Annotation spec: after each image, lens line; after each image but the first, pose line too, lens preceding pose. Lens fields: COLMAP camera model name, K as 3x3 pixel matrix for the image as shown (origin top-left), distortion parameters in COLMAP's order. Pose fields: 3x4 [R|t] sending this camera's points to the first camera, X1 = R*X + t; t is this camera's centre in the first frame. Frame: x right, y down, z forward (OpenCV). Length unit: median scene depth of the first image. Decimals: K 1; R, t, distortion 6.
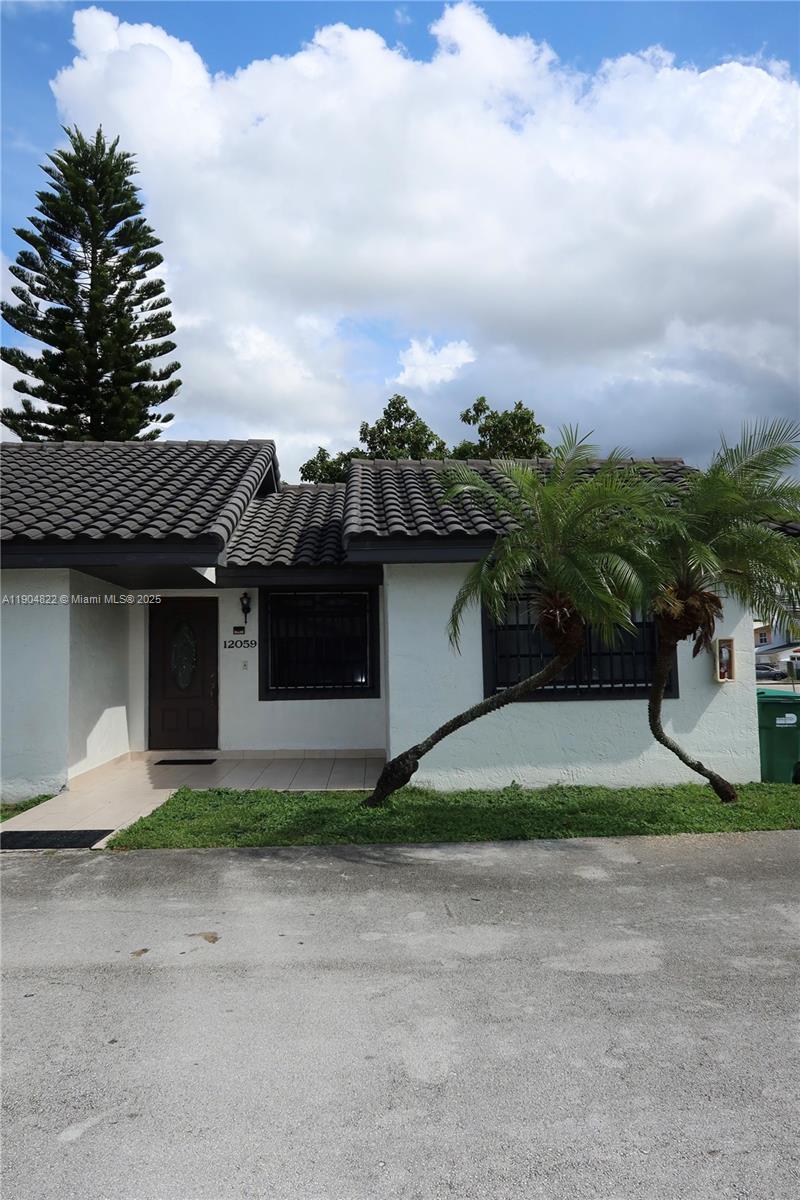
lens RADIAL K [[835.4, 0, 397.2], [0, 835.4, 598.0], [0, 0, 1]] dist [-0.013674, 0.000364]
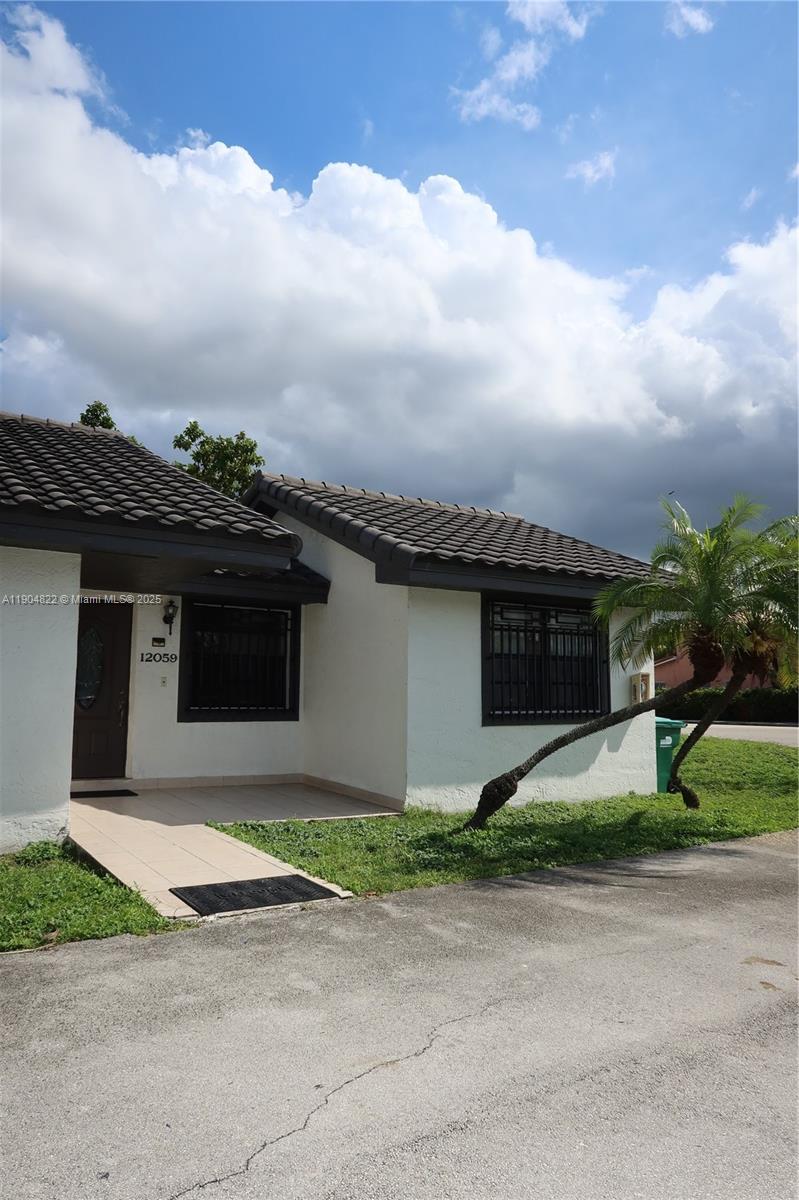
lens RADIAL K [[792.6, 0, 399.5], [0, 792.6, 600.0], [0, 0, 1]] dist [-0.005268, 0.000035]
pose [[0.863859, 0.085534, 0.496420, -0.391175], [-0.067694, 0.996252, -0.053855, 0.022274], [-0.499165, 0.012919, 0.866410, 0.144375]]
